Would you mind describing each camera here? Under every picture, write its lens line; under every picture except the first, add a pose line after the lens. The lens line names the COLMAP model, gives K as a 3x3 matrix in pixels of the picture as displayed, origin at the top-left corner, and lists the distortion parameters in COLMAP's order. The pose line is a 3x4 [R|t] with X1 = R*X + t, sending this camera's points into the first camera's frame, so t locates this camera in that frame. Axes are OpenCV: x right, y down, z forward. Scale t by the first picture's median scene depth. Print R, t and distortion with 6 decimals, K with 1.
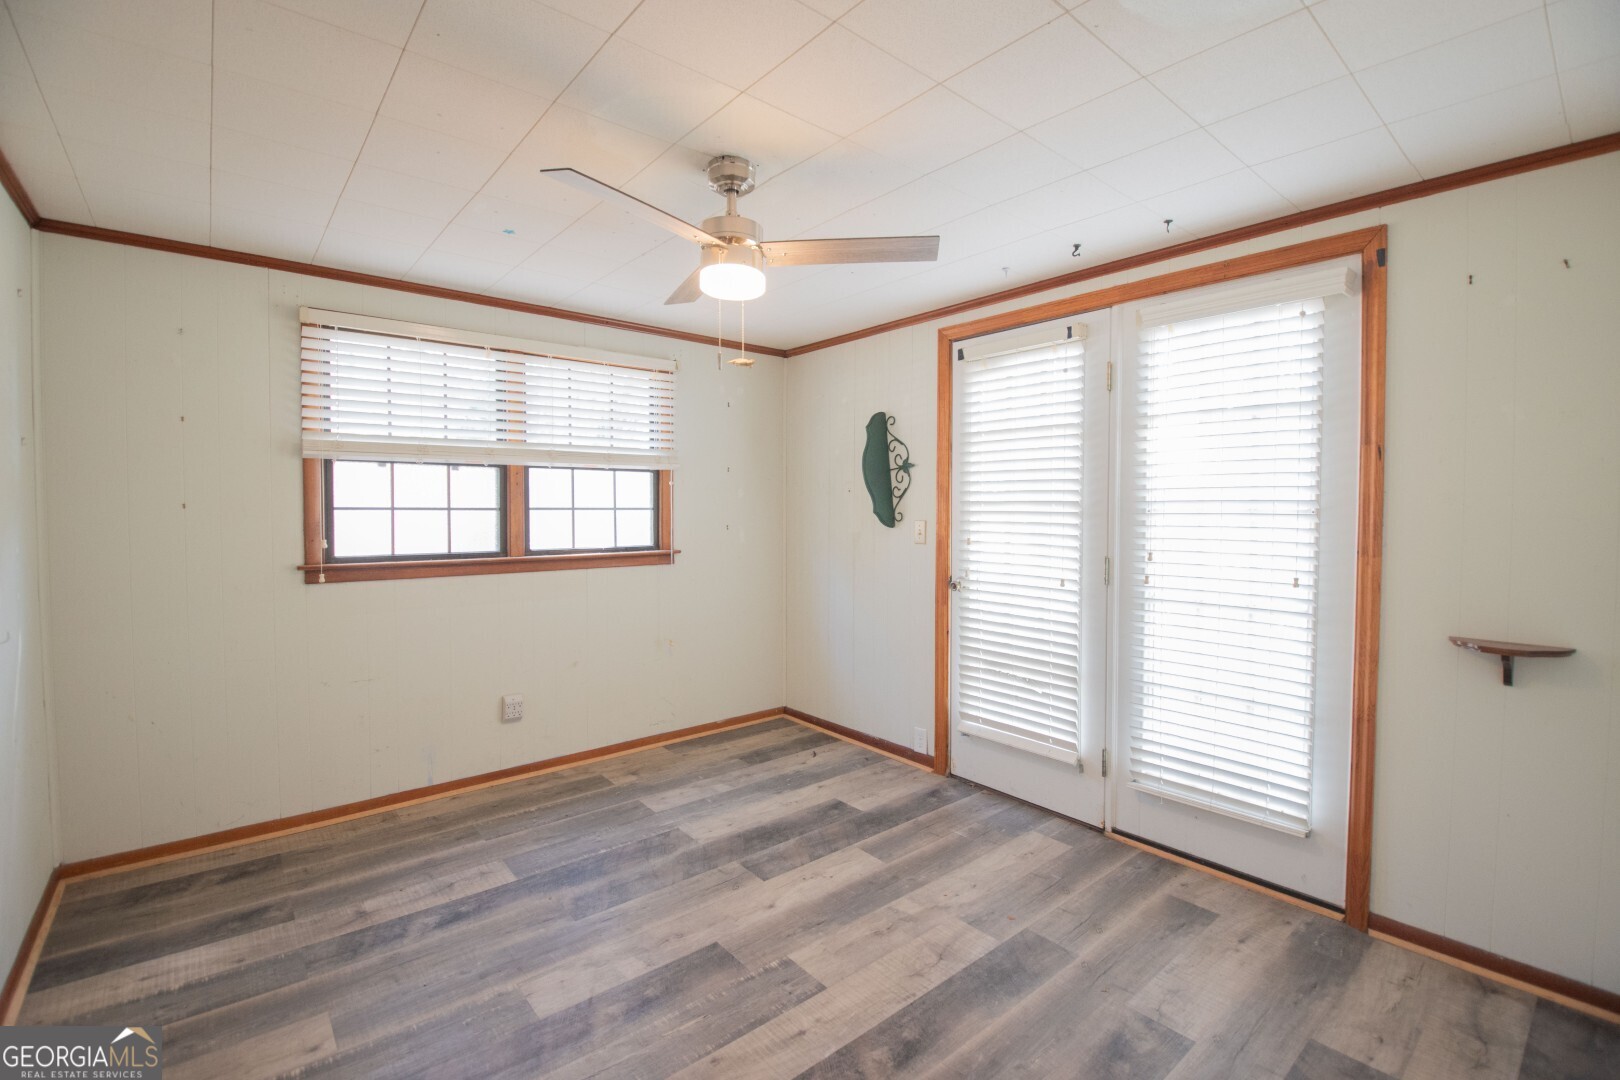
lens RADIAL K [[728.8, 0, 815.5], [0, 728.8, 529.1], [0, 0, 1]] dist [0.006840, -0.016669]
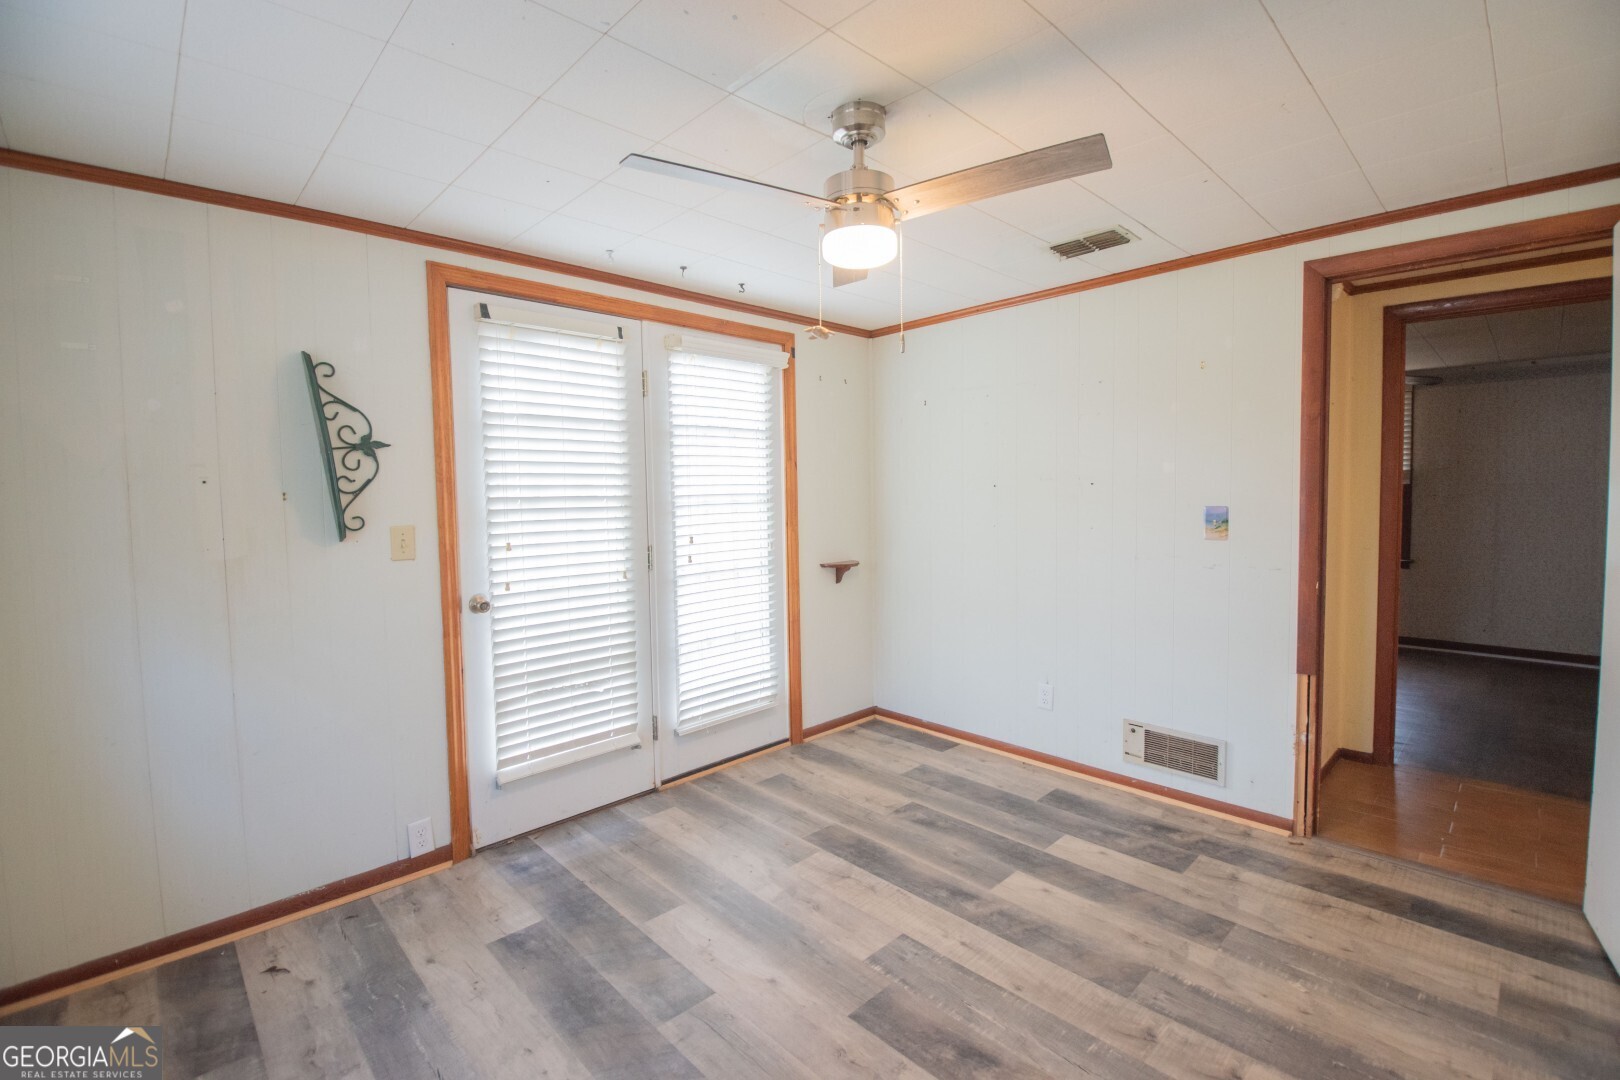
lens RADIAL K [[728.8, 0, 821.3], [0, 728.8, 531.4], [0, 0, 1]] dist [0.006840, -0.016669]
pose [[-0.094935, -0.053167, 0.994063, -0.699484], [0.048609, 0.997134, 0.057973, -0.033388], [-0.994296, 0.053825, -0.092079, 0.801360]]
